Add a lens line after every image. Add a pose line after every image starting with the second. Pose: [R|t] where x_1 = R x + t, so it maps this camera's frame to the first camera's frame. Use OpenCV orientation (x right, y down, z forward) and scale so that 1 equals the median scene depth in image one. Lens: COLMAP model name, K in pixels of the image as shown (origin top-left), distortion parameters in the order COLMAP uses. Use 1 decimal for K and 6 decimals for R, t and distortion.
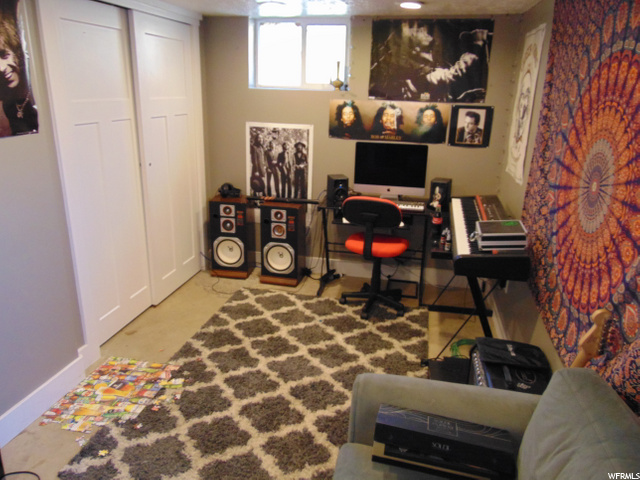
lens RADIAL K [[482.0, 0, 318.1], [0, 482.0, 237.0], [0, 0, 1]] dist [-0.034404, 0.069467]
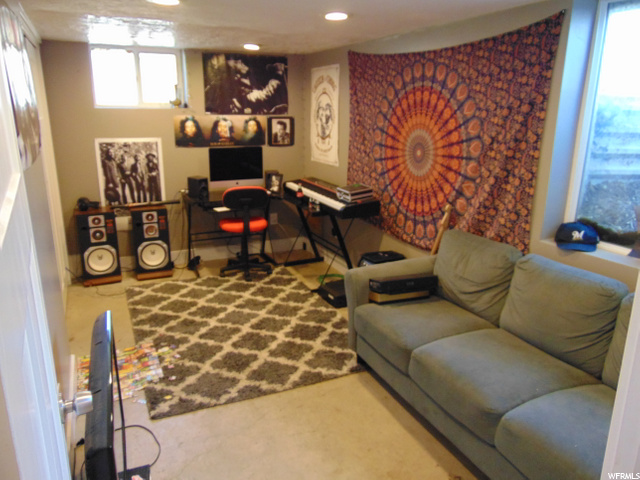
lens RADIAL K [[482.0, 0, 318.1], [0, 482.0, 237.0], [0, 0, 1]] dist [-0.034404, 0.069467]
pose [[0.791301, -0.176168, 0.585498, -0.462548], [0.193511, 0.980526, 0.033496, 0.042269], [-0.579997, 0.086795, 0.809981, -0.159976]]
